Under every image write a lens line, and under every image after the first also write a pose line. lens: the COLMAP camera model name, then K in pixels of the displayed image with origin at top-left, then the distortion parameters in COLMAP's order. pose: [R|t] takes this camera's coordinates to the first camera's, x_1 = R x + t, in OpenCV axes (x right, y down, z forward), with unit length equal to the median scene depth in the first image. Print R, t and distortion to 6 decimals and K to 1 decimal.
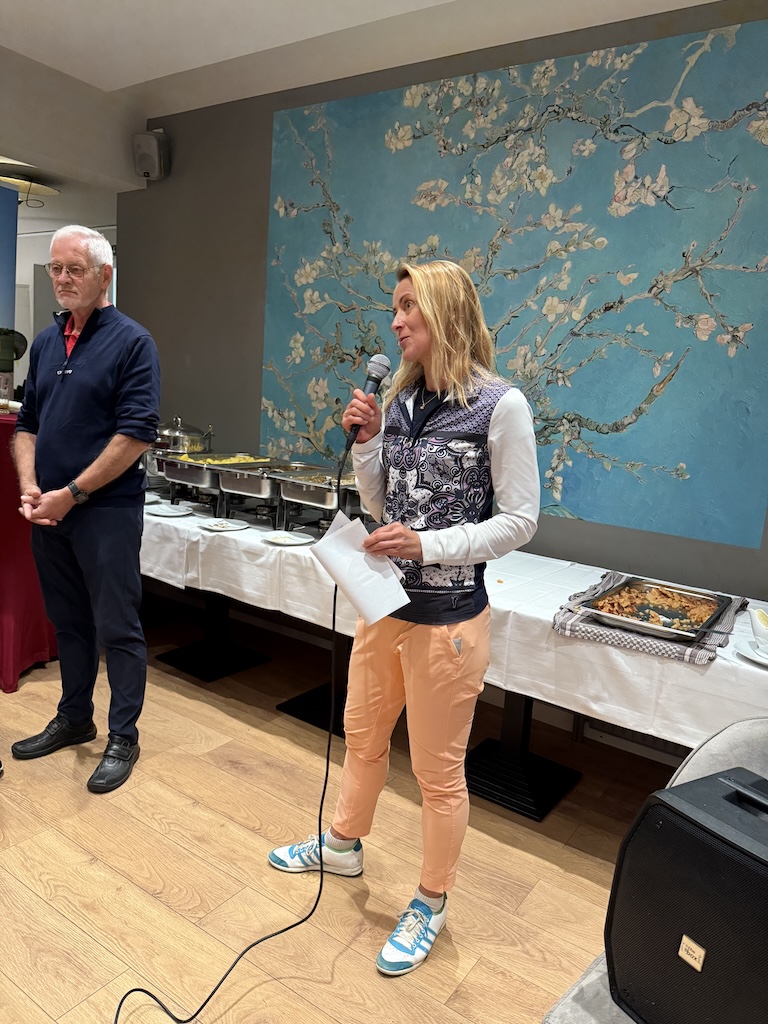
lens RADIAL K [[728.5, 0, 388.4], [0, 728.5, 521.7], [0, 0, 1]] dist [0.019350, -0.045665]
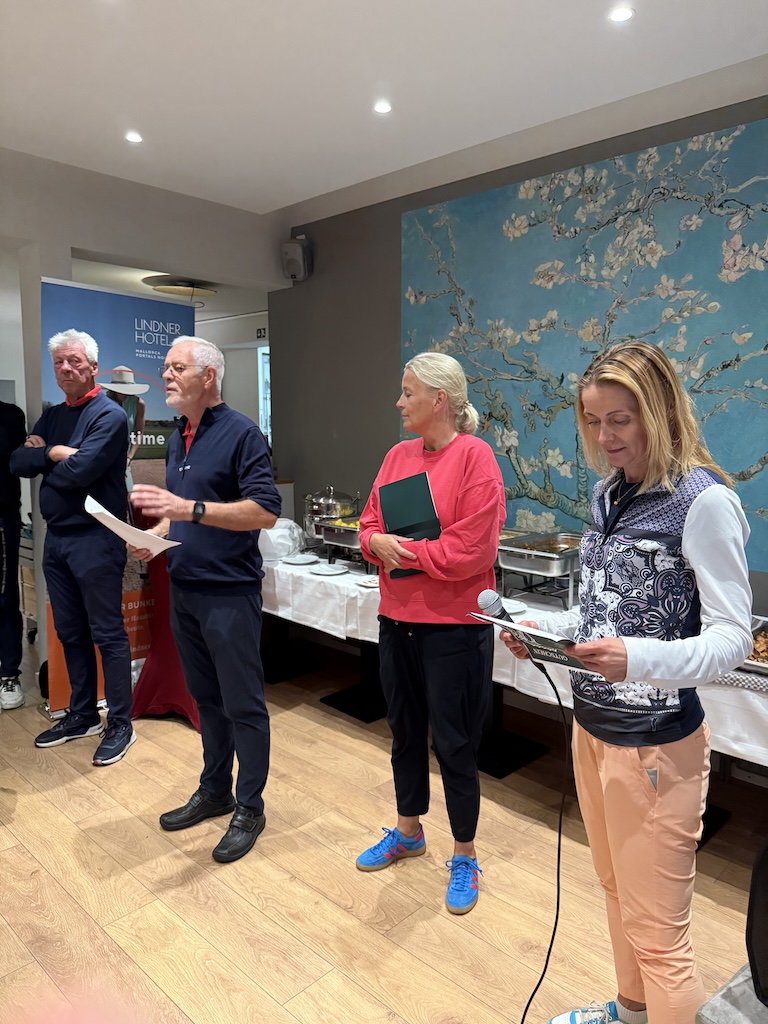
lens RADIAL K [[728.5, 0, 379.4], [0, 728.5, 510.4], [0, 0, 1]] dist [0.019350, -0.045665]
pose [[0.982655, -0.053512, -0.177553, -0.016824], [0.041922, 0.996777, -0.068402, -0.029492], [0.180641, 0.059772, 0.981731, -0.118714]]
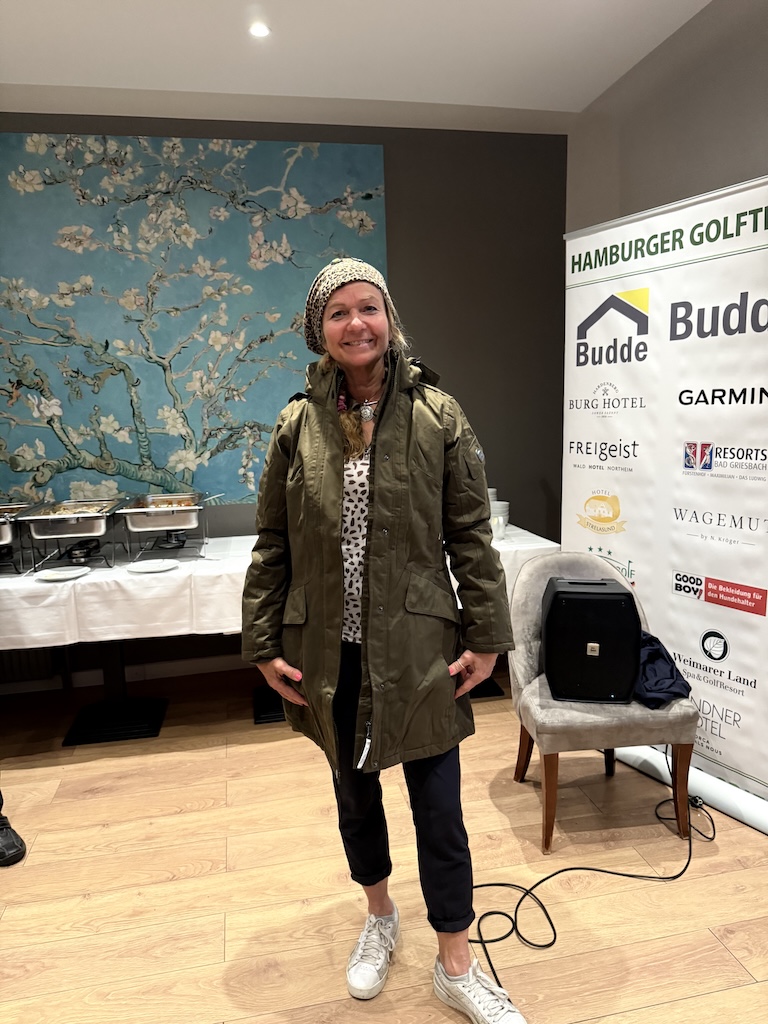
lens RADIAL K [[728.5, 0, 390.5], [0, 728.5, 512.0], [0, 0, 1]] dist [0.019350, -0.045665]
pose [[0.688674, -0.207722, 0.694679, -0.493093], [0.210080, 0.974153, 0.083026, -0.047999], [-0.693970, 0.088760, 0.714512, -0.065654]]
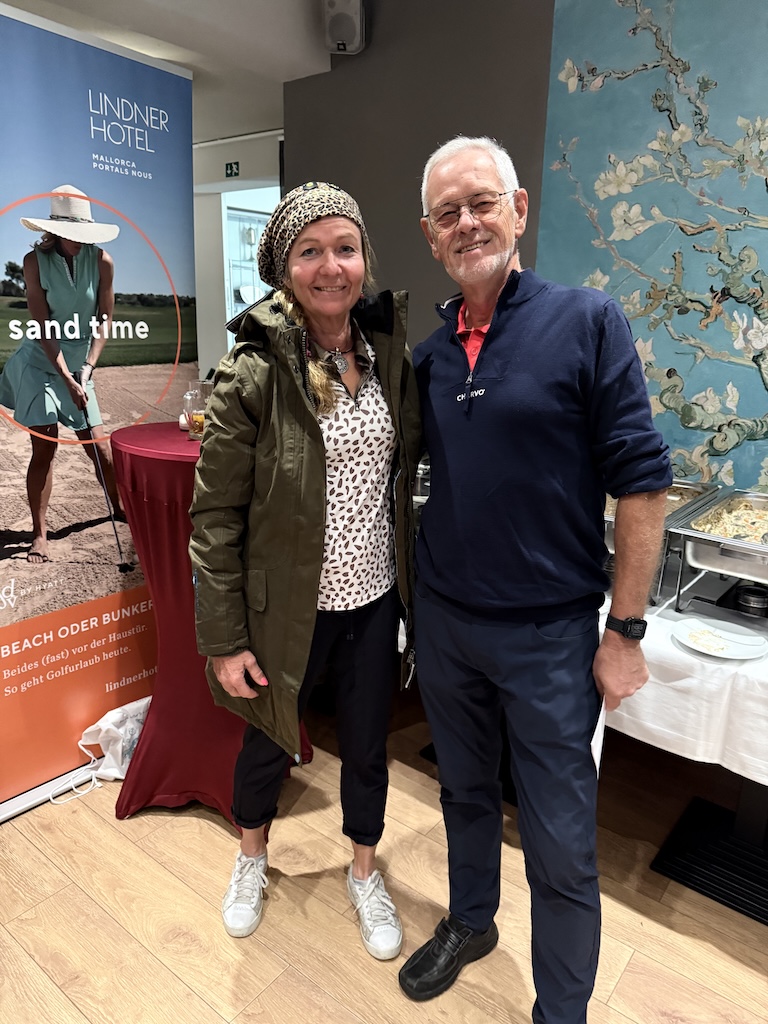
lens RADIAL K [[728.5, 0, 373.4], [0, 728.5, 510.3], [0, 0, 1]] dist [0.019350, -0.045665]
pose [[0.995082, -0.035123, -0.092616, -0.343542], [0.044468, 0.993907, 0.100854, -0.147771], [0.088509, -0.104477, 0.990581, 0.372825]]
